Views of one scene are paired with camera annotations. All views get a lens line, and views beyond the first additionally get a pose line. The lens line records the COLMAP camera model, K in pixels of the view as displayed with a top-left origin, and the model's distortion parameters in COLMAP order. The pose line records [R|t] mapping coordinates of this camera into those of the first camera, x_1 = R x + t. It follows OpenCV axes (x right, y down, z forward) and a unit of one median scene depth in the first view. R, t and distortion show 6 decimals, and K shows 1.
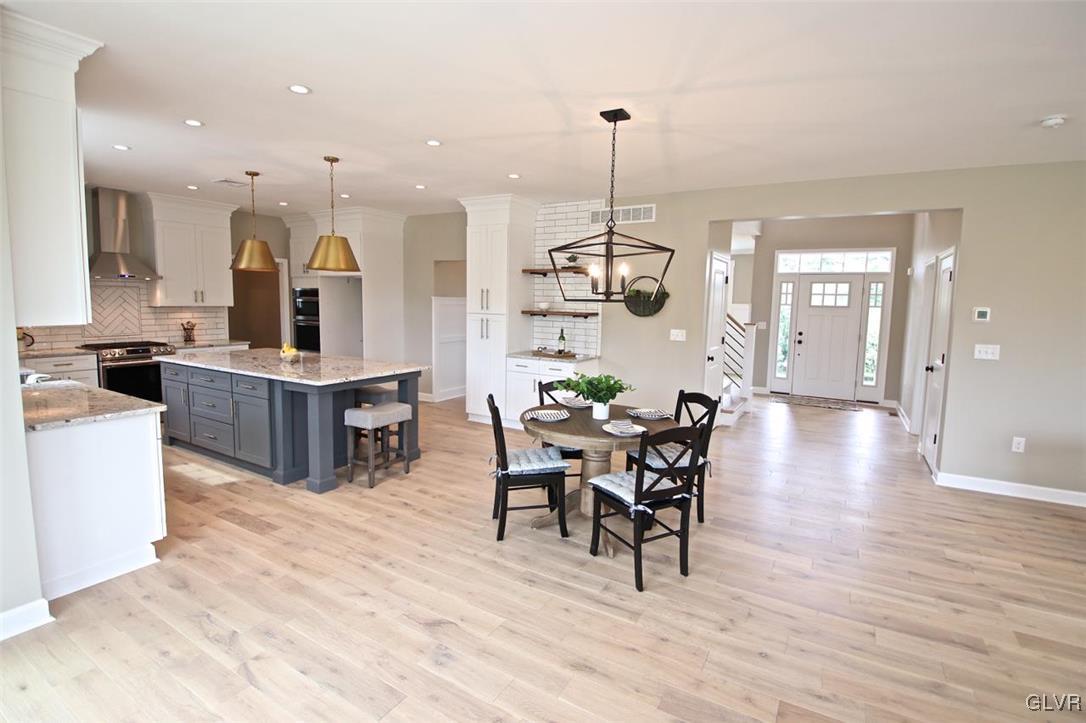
lens RADIAL K [[501.8, 0, 538.5], [0, 501.8, 348.7], [0, 0, 1]] dist [-0.013854, -0.000209]
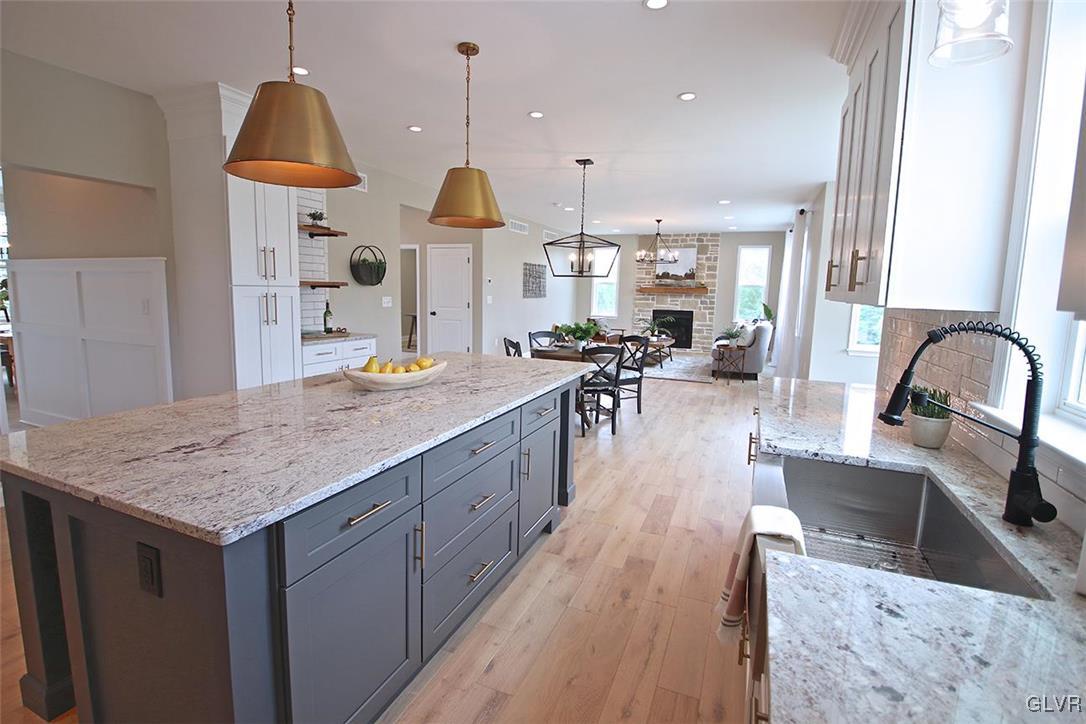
lens RADIAL K [[501.8, 0, 538.5], [0, 501.8, 349.2], [0, 0, 1]] dist [-0.013854, -0.000209]
pose [[-0.126645, -0.141917, 0.981744, -1.384295], [0.066229, 0.986295, 0.151118, -0.109747], [-0.989735, 0.084158, -0.115510, 1.264558]]
